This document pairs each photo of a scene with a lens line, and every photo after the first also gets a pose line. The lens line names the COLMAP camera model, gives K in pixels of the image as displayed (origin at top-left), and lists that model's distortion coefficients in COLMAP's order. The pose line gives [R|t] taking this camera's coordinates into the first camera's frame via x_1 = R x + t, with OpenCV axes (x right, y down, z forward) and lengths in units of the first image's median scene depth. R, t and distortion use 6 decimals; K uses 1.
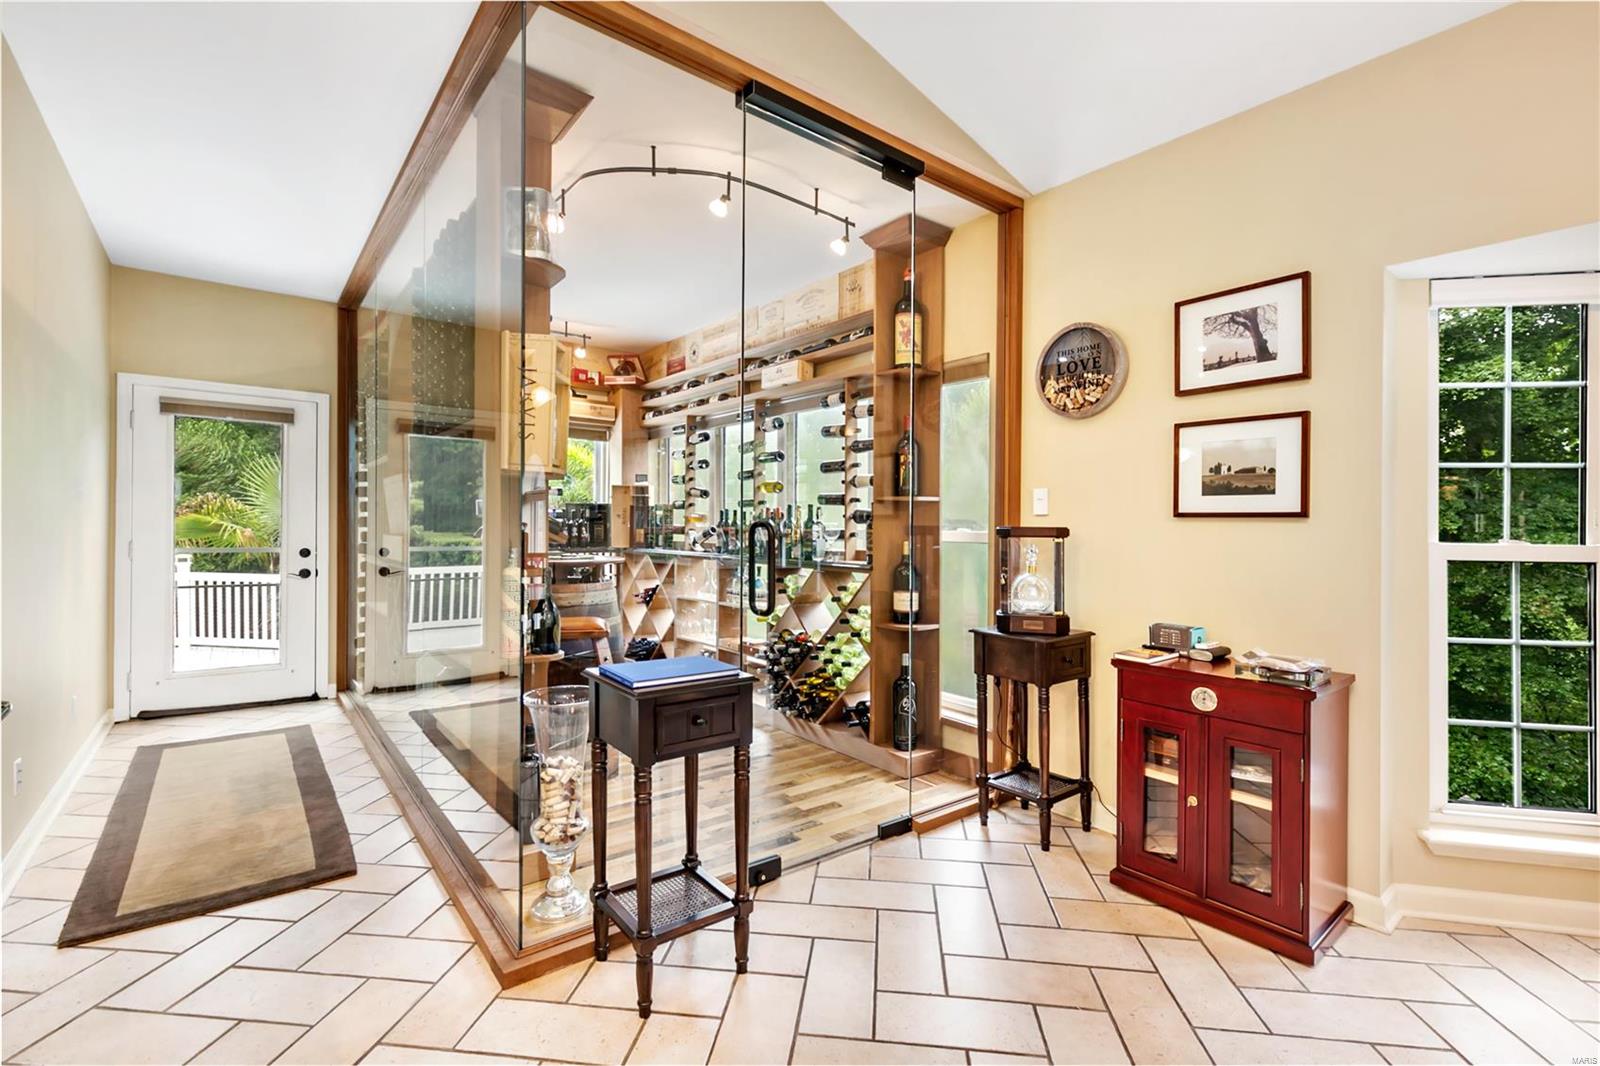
lens RADIAL K [[728.9, 0, 795.0], [0, 728.9, 534.4], [0, 0, 1]] dist [0.006526, -0.001098]
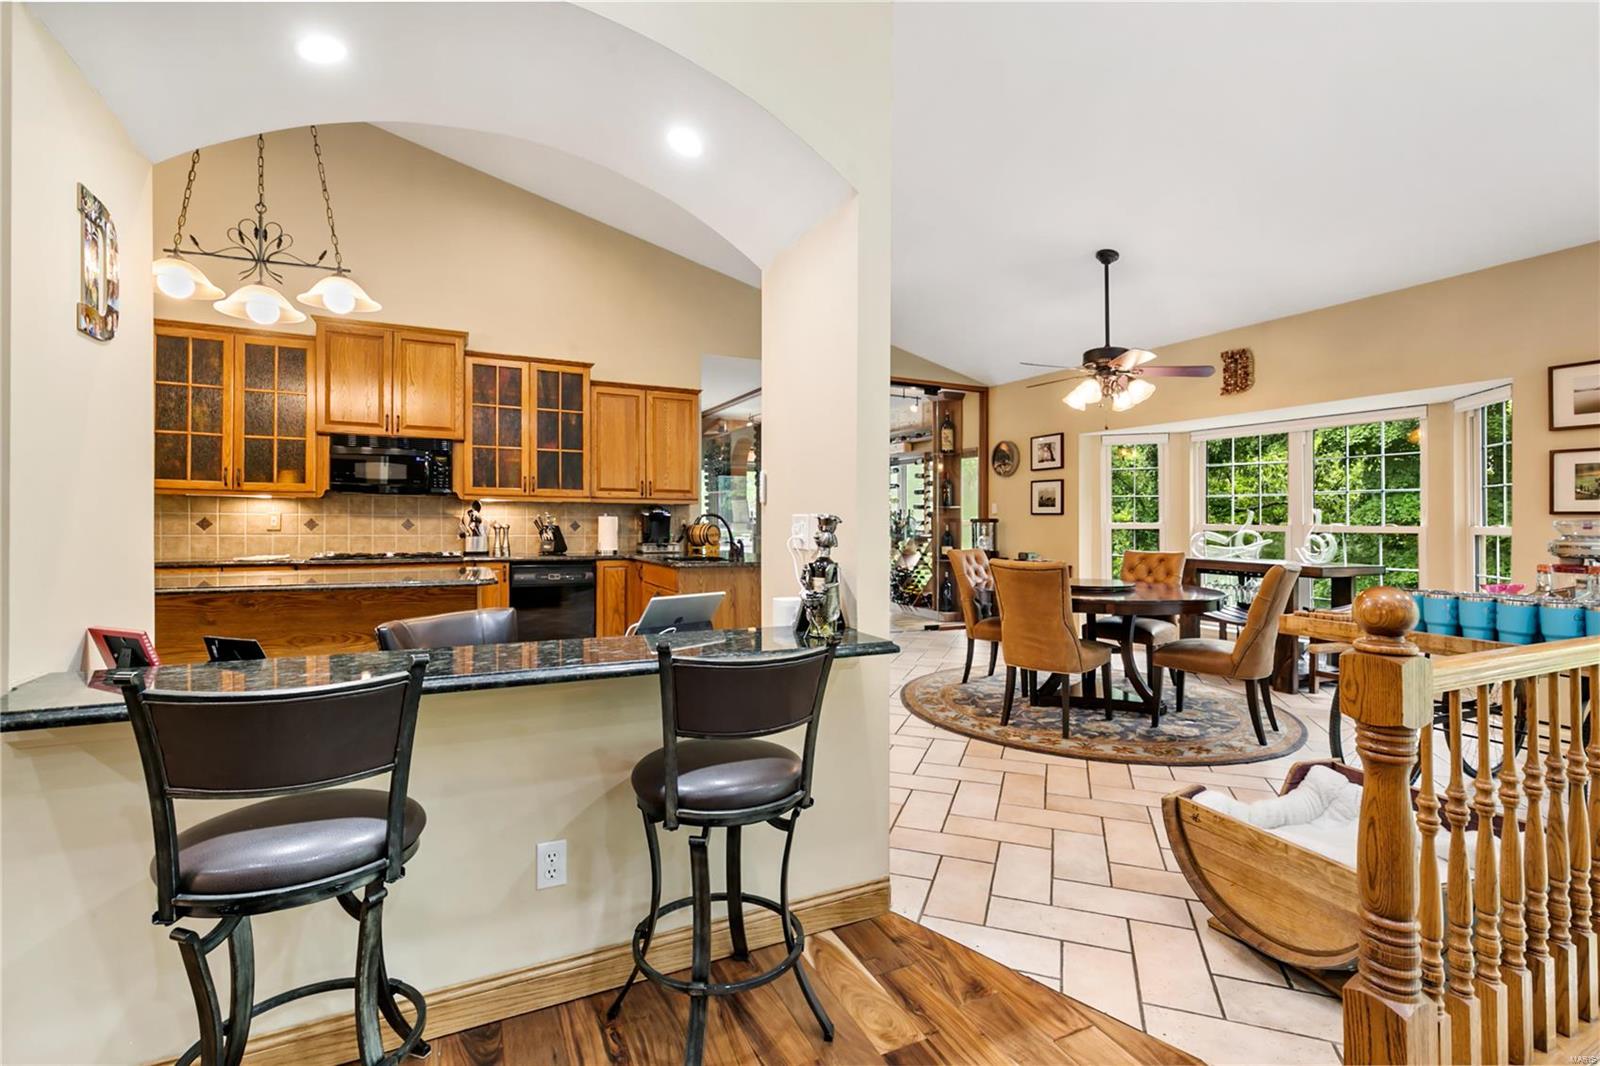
lens RADIAL K [[728.9, 0, 811.4], [0, 728.9, 516.8], [0, 0, 1]] dist [0.006526, -0.001098]
pose [[0.981893, -0.009069, -0.189219, 0.206247], [0.006073, 0.999847, -0.016407, 0.022790], [0.189339, 0.014960, 0.981798, -1.712061]]
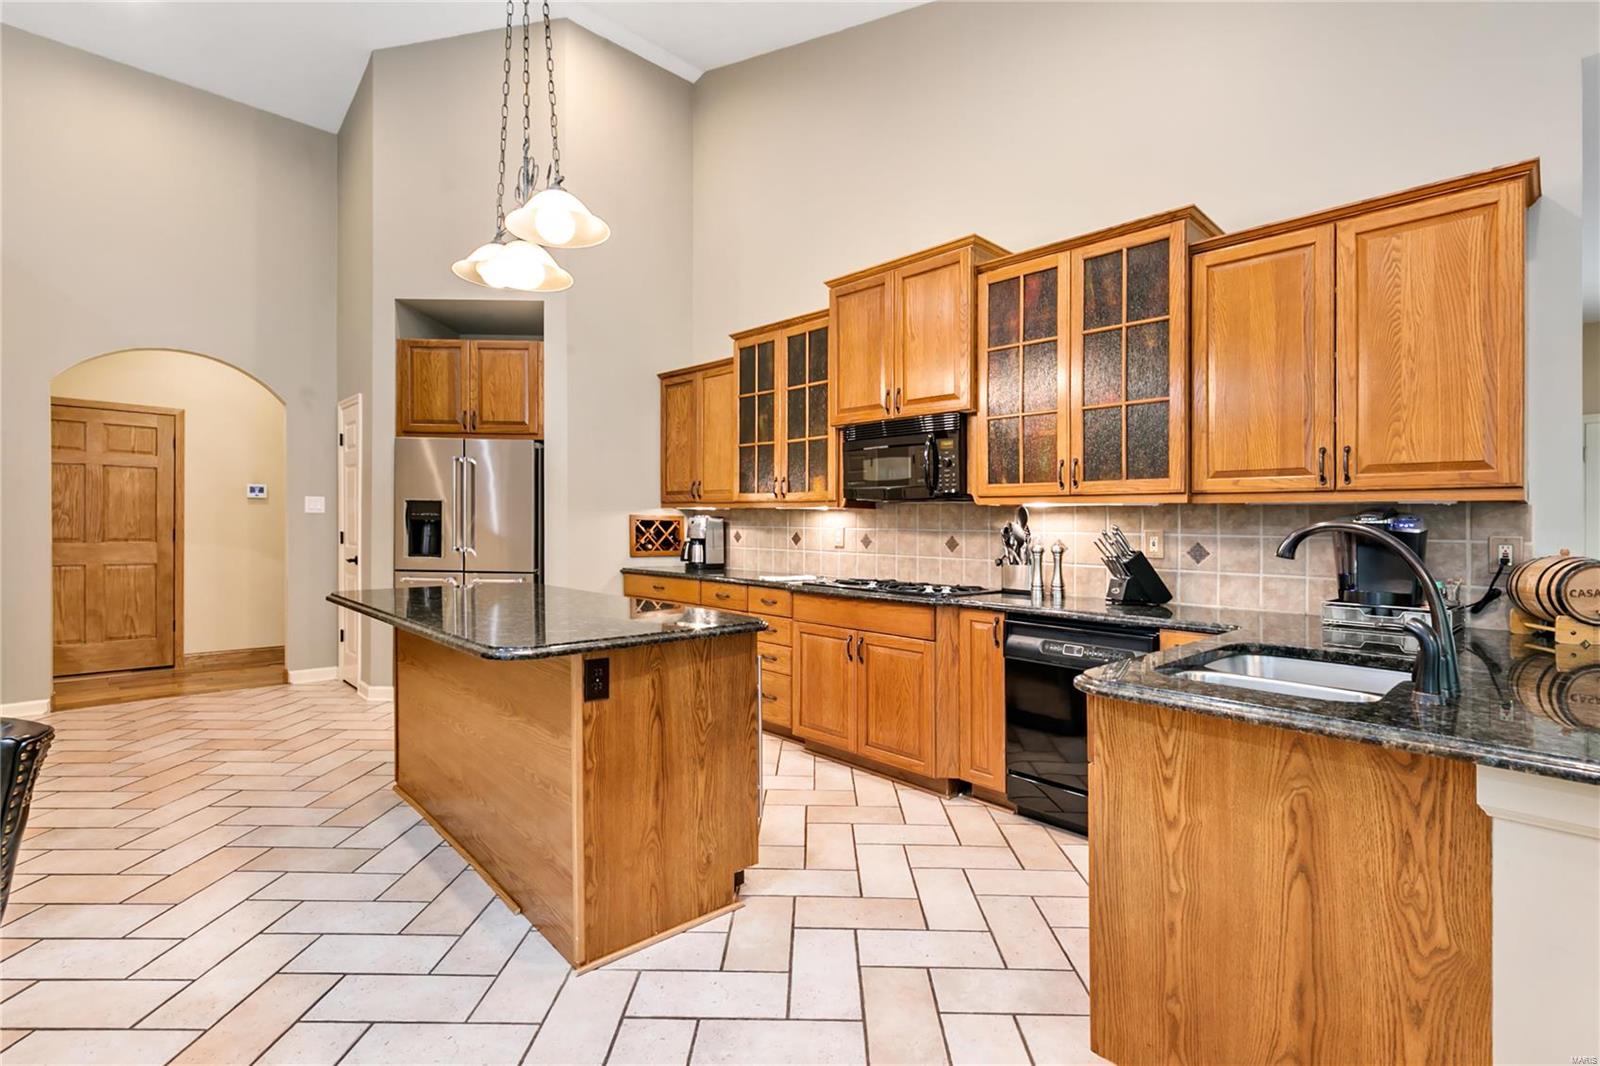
lens RADIAL K [[728.9, 0, 802.0], [0, 728.9, 536.3], [0, 0, 1]] dist [0.006526, -0.001098]
pose [[0.117564, -0.007198, -0.993039, 0.117140], [-0.029355, 0.999512, -0.010720, 0.014509], [0.992631, 0.030411, 0.117295, -0.503625]]
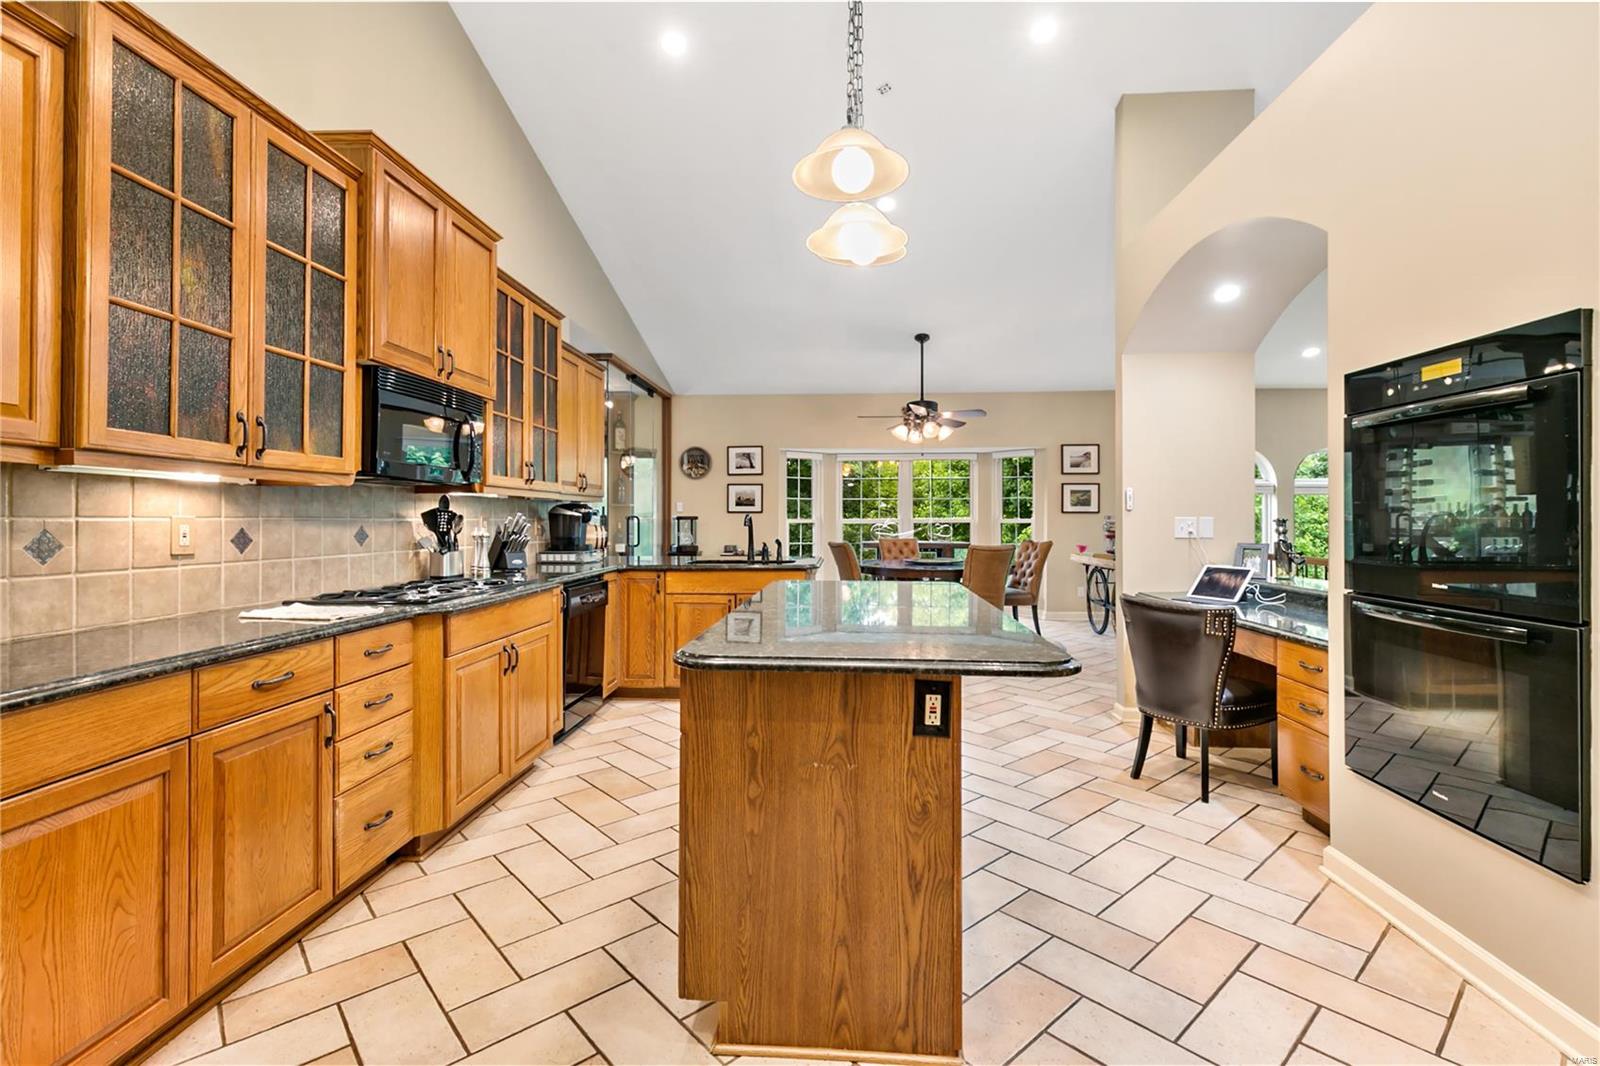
lens RADIAL K [[728.9, 0, 813.4], [0, 728.9, 499.9], [0, 0, 1]] dist [0.006526, -0.001098]
pose [[0.650574, 0.001582, 0.759441, -1.527084], [0.018671, 0.999662, -0.018077, -0.013999], [-0.759213, 0.025940, 0.650325, -1.252735]]
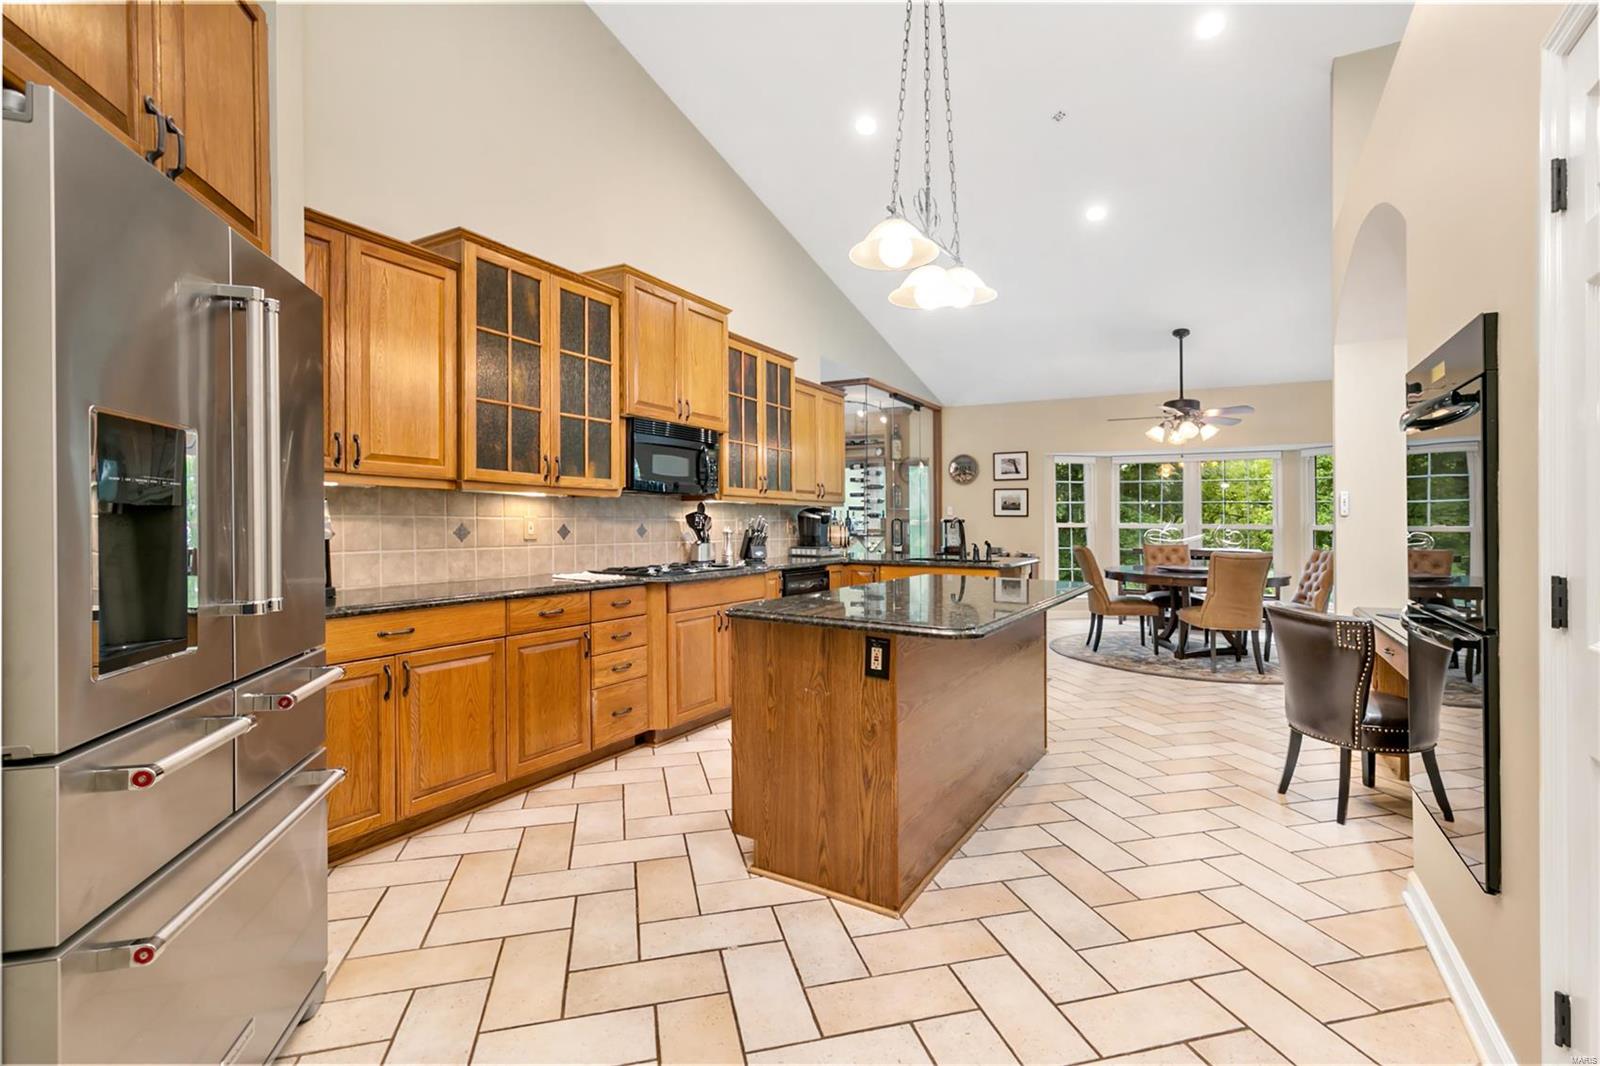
lens RADIAL K [[728.9, 0, 815.4], [0, 728.9, 513.4], [0, 0, 1]] dist [0.006526, -0.001098]
pose [[0.922447, -0.006168, 0.386076, -1.407022], [0.011426, 0.999871, -0.011326, -0.008181], [-0.385956, 0.014859, 0.922398, -1.631237]]
